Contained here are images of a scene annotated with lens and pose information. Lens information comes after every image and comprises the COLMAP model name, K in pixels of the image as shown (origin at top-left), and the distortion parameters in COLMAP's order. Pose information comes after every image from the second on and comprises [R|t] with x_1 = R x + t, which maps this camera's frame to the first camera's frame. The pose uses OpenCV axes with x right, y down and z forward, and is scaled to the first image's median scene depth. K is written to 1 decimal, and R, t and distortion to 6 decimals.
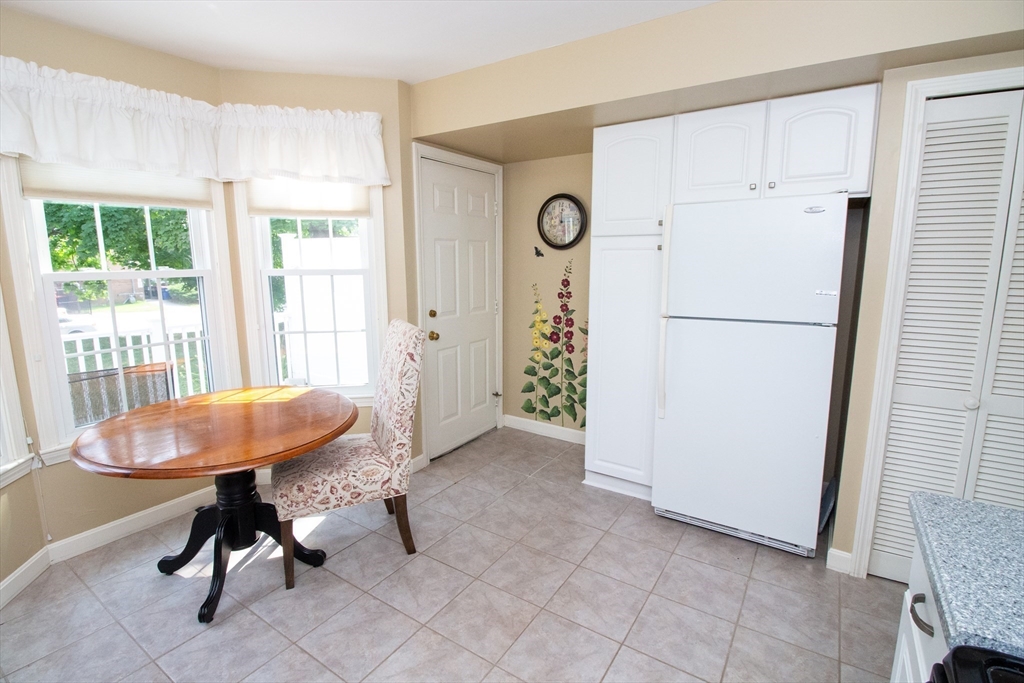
lens RADIAL K [[484.7, 0, 502.3], [0, 484.7, 337.9], [0, 0, 1]] dist [-0.001969, -0.012660]
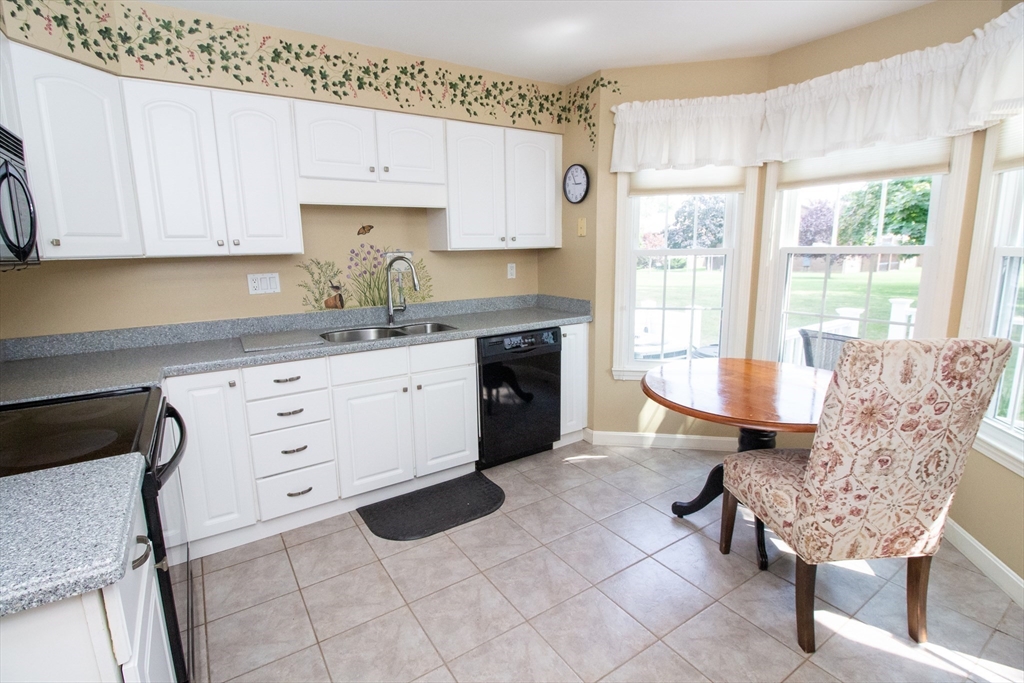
lens RADIAL K [[484.7, 0, 507.8], [0, 484.7, 338.8], [0, 0, 1]] dist [-0.001969, -0.012660]
pose [[-0.391312, 0.179207, -0.902640, 0.608837], [-0.131973, 0.959789, 0.247766, -0.123680], [0.910746, 0.216077, -0.351927, 0.851411]]
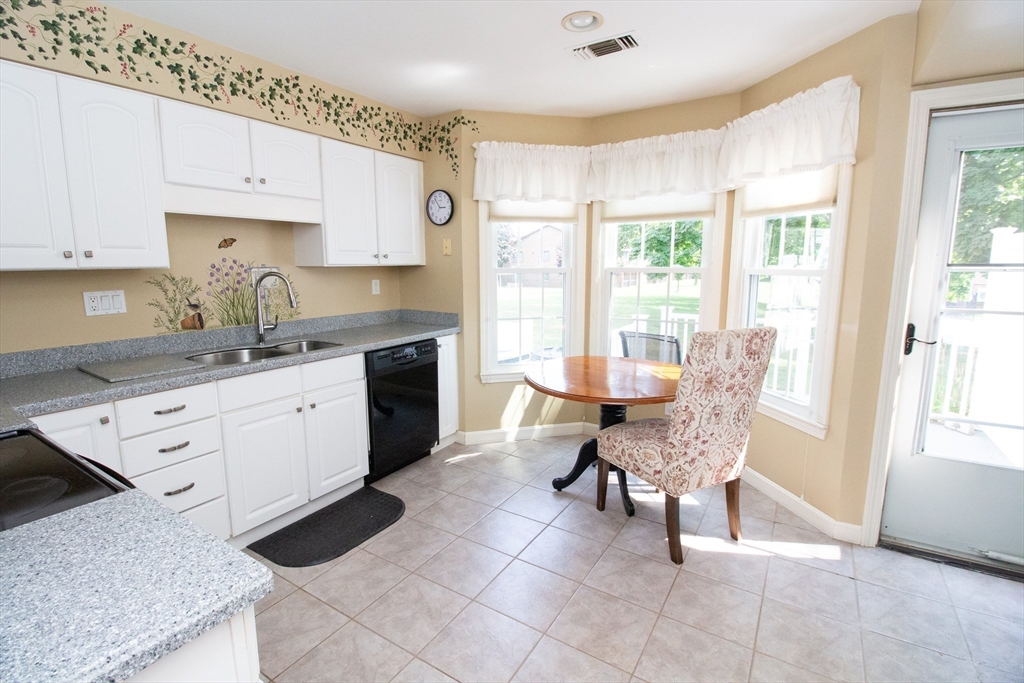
lens RADIAL K [[475.2, 0, 509.9], [0, 475.2, 336.3], [0, 0, 1]] dist [-0.004025, -0.011109]
pose [[0.022585, 0.153371, -0.987911, 0.754009], [-0.161796, 0.975697, 0.147776, -0.090002], [0.986566, 0.156503, 0.046851, 0.633423]]
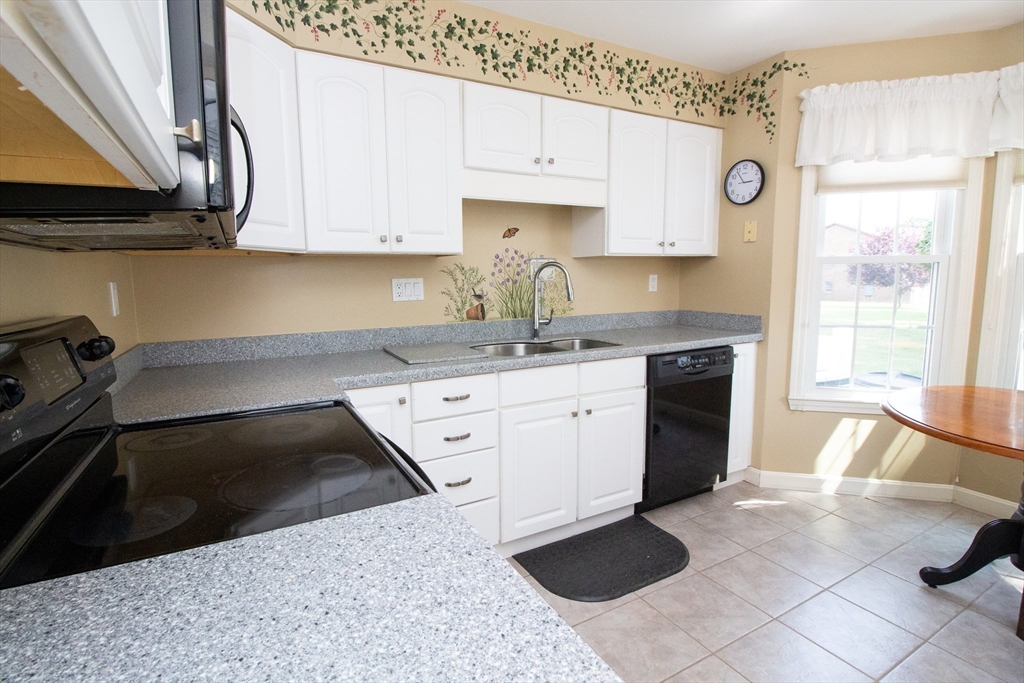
lens RADIAL K [[484.7, 0, 495.8], [0, 484.7, 337.5], [0, 0, 1]] dist [-0.001969, -0.012660]
pose [[-0.473468, 0.118200, -0.872844, 0.591136], [-0.129814, 0.970770, 0.201878, -0.007671], [0.871192, 0.208890, -0.444285, 0.486497]]
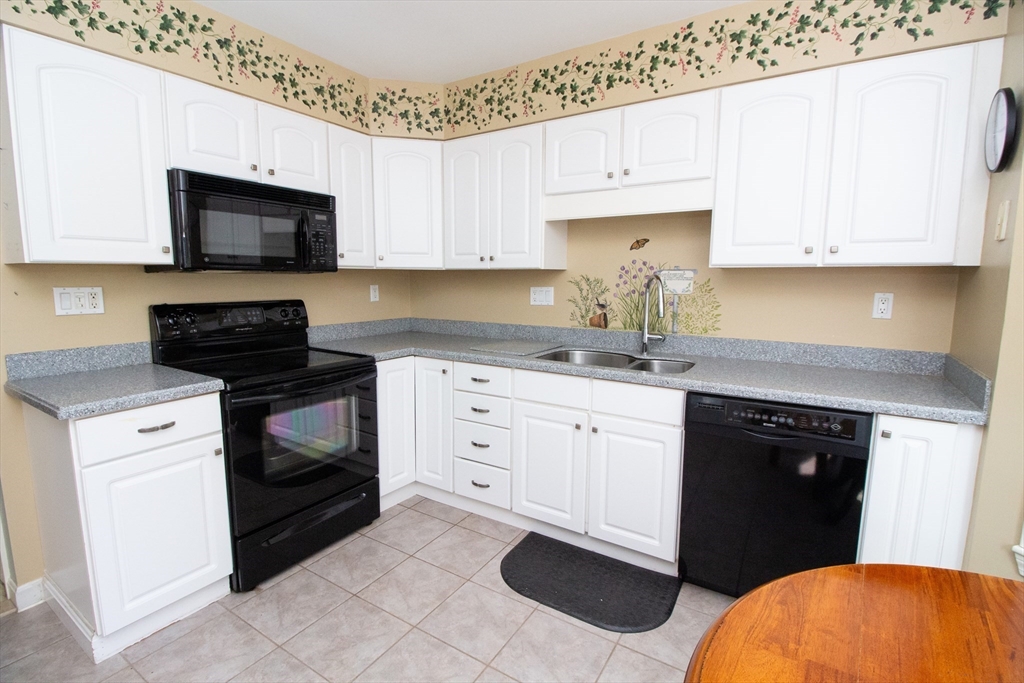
lens RADIAL K [[475.2, 0, 502.1], [0, 475.2, 337.7], [0, 0, 1]] dist [-0.004025, -0.011109]
pose [[-0.999880, 0.000926, -0.015441, -0.198768], [-0.003590, 0.957055, 0.289884, -0.146002], [0.015047, 0.289905, -0.956937, 1.141752]]
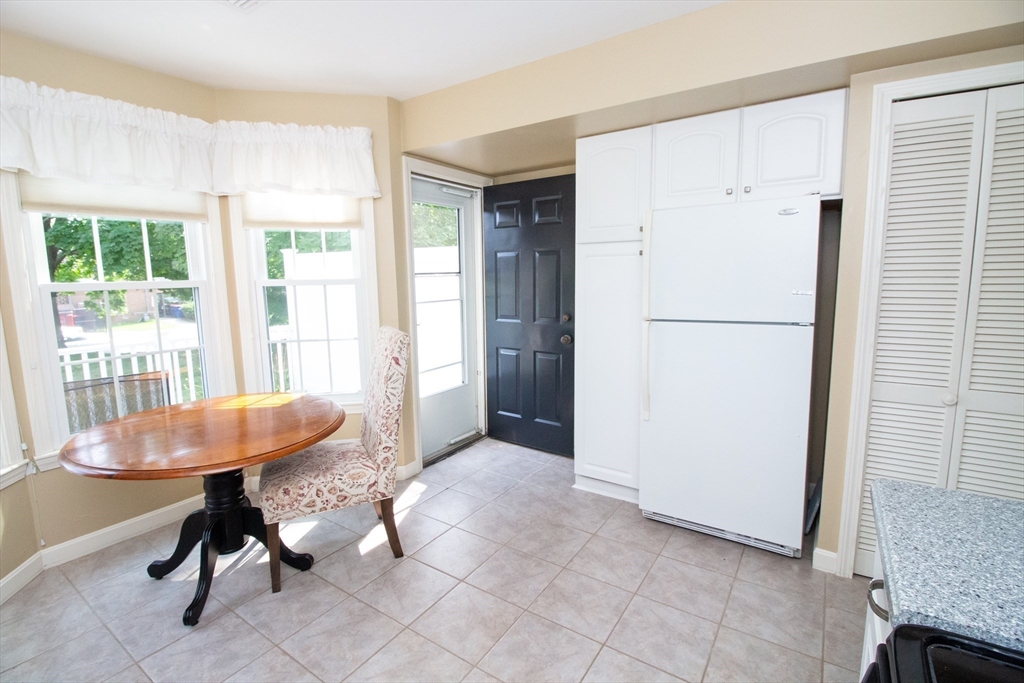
lens RADIAL K [[475.2, 0, 502.7], [0, 475.2, 336.4], [0, 0, 1]] dist [-0.004025, -0.011109]
pose [[0.999895, -0.011542, -0.008754, 0.047386], [0.011252, 0.999407, -0.032534, 0.023523], [0.009124, 0.032432, 0.999432, 0.001534]]
